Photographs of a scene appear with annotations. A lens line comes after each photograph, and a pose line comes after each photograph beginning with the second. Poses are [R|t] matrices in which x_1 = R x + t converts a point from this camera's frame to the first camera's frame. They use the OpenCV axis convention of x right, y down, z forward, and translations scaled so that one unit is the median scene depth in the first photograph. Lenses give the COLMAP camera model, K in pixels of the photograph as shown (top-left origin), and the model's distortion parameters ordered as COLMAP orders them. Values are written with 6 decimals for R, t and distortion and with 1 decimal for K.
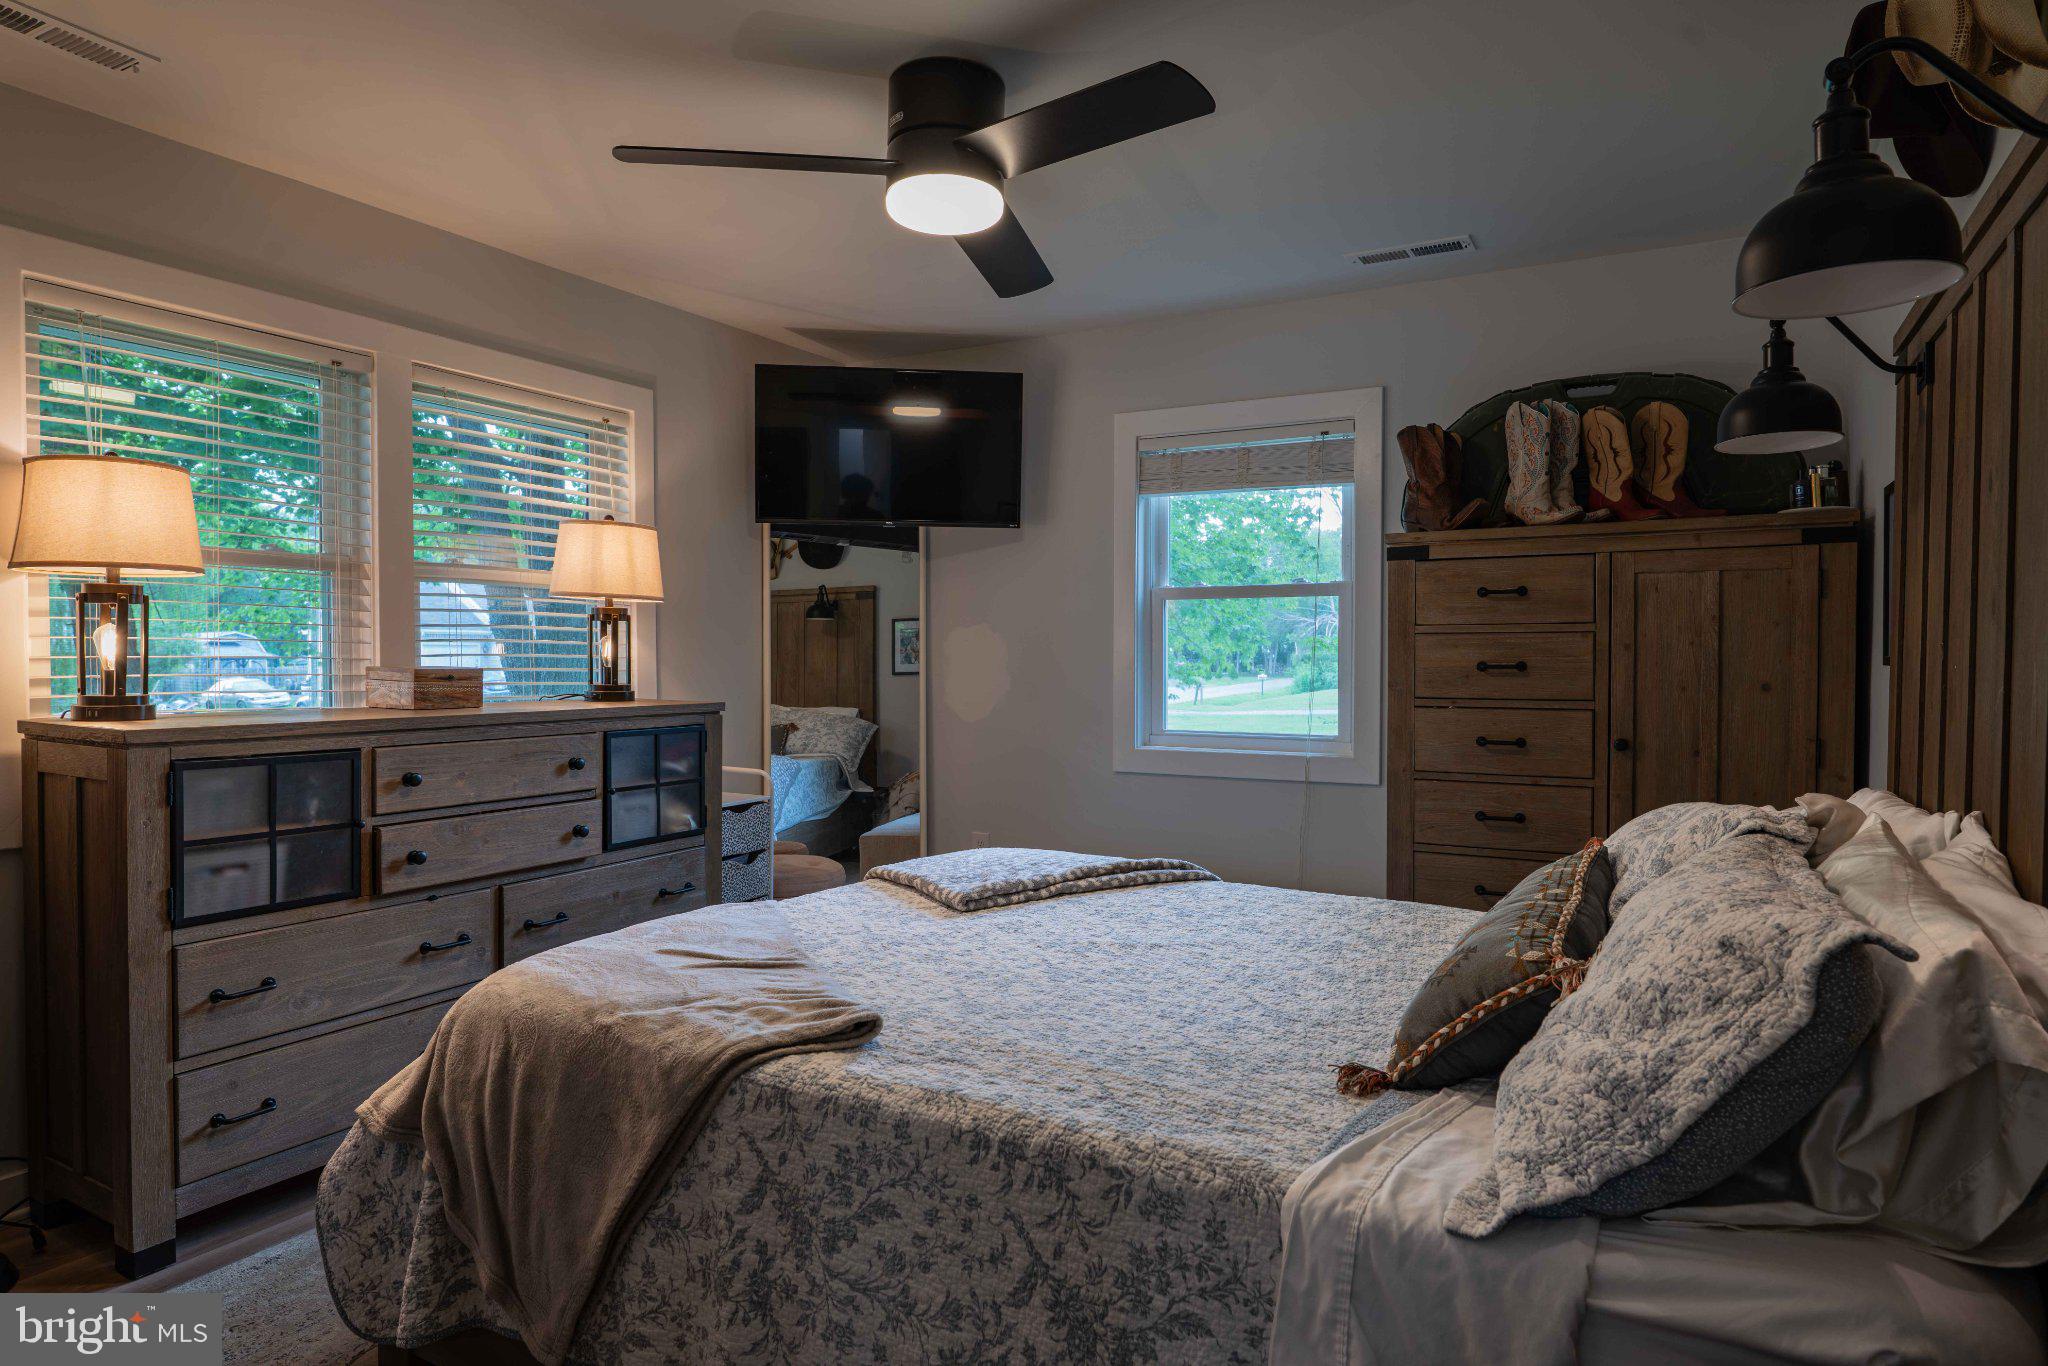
lens RADIAL K [[1201.8, 0, 1024.0], [0, 1201.8, 683.0], [0, 0, 1]] dist [-0.029257, 0.003545]
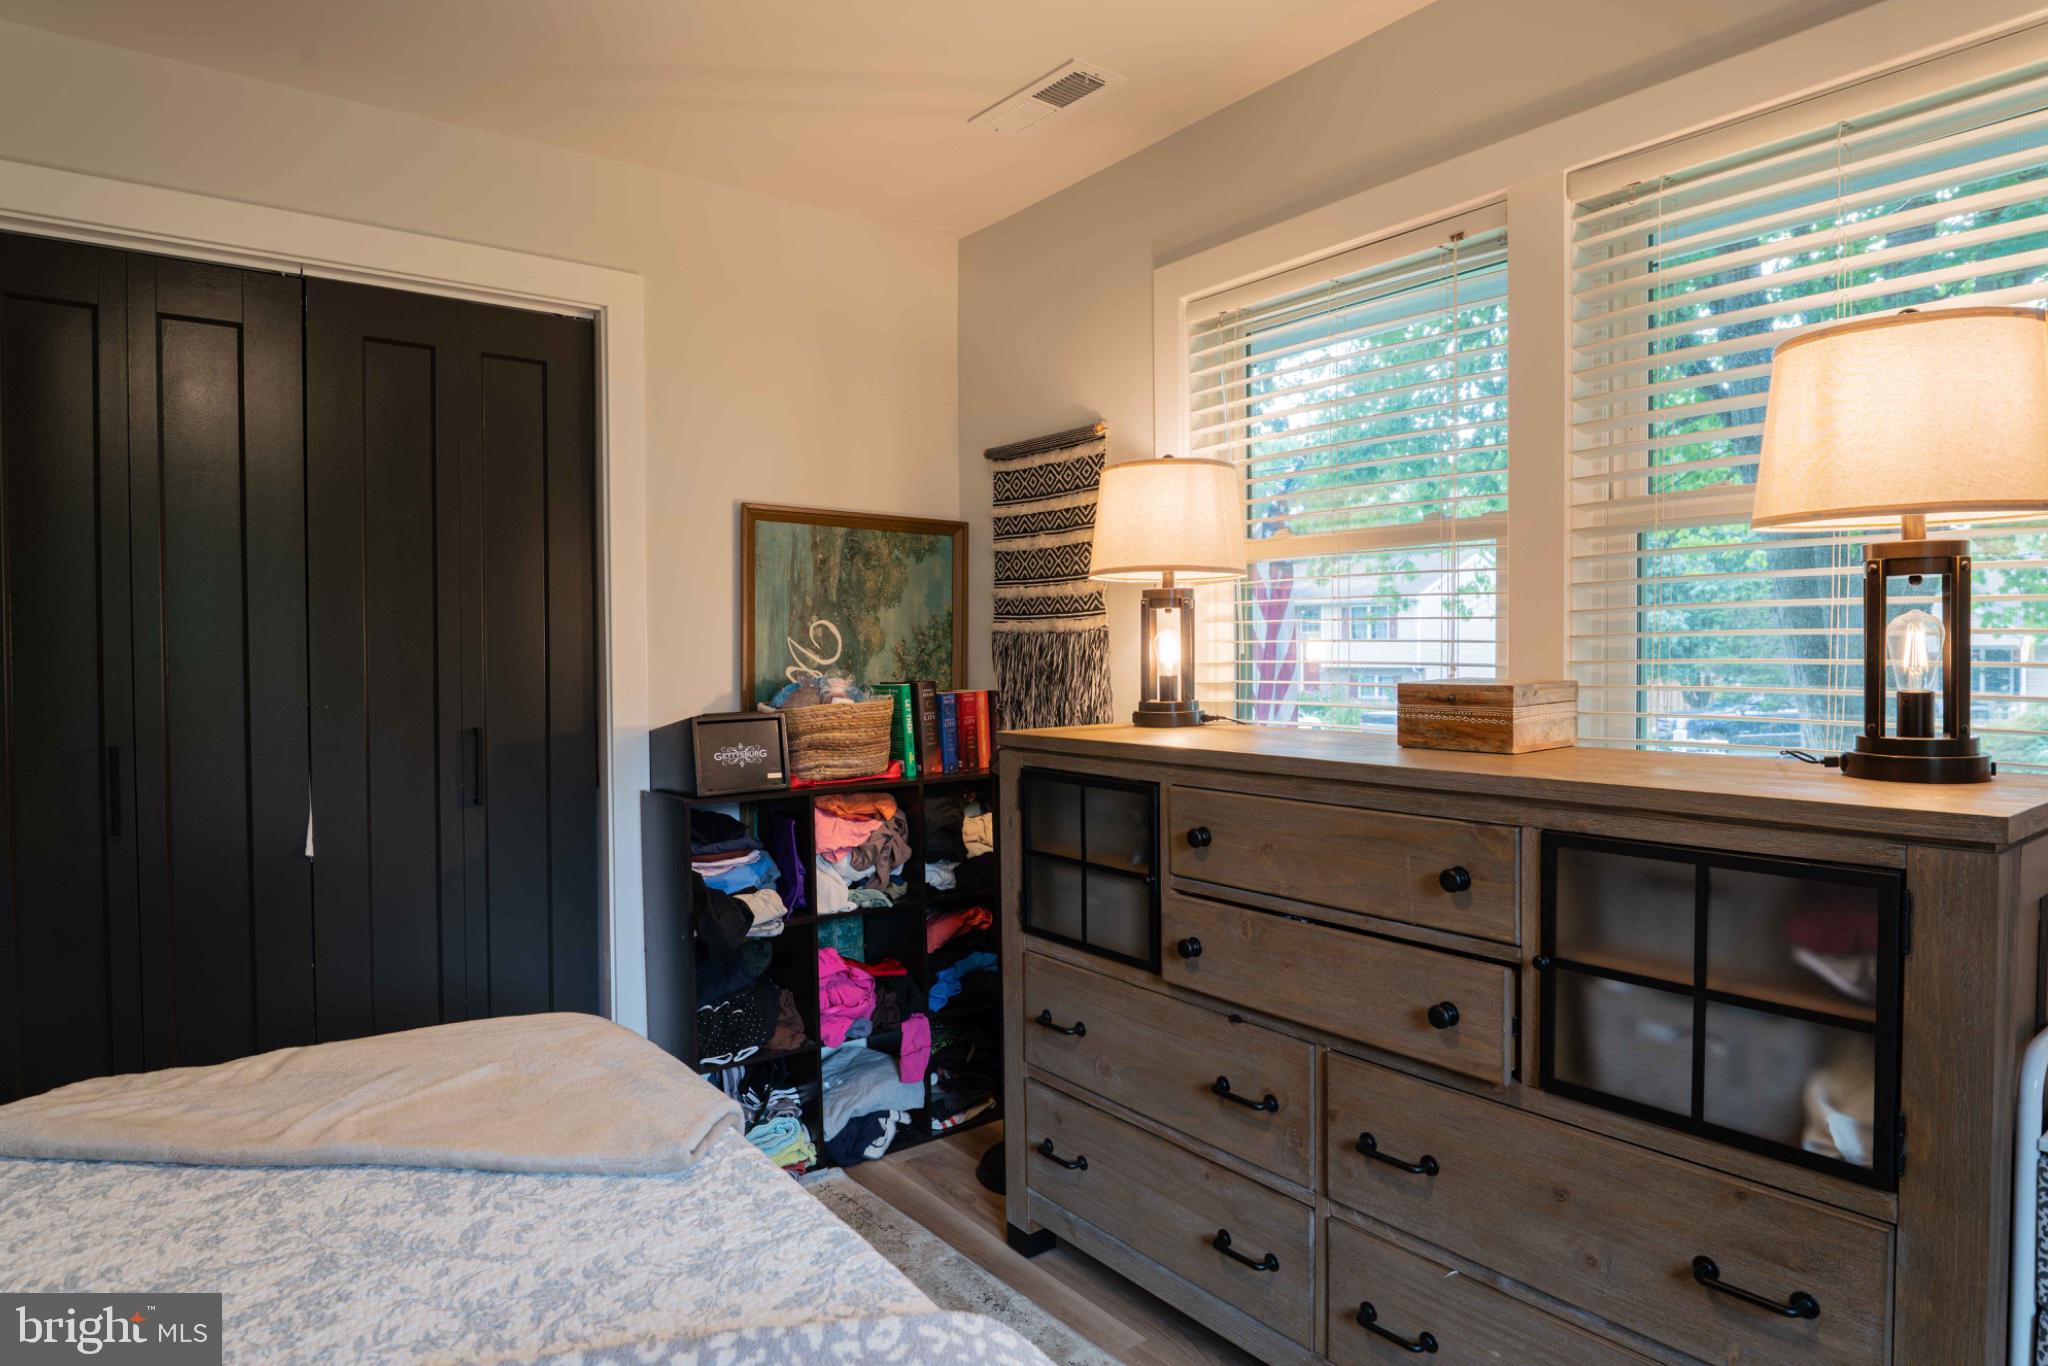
lens RADIAL K [[1211.4, 0, 1073.5], [0, 1211.4, 646.5], [0, 0, 1]] dist [-0.031647, -0.002094]
pose [[-0.404024, 0.000427, -0.914748, 0.156120], [-0.013280, 0.999892, 0.006332, -0.032352], [0.914652, 0.014706, -0.403974, 1.071992]]
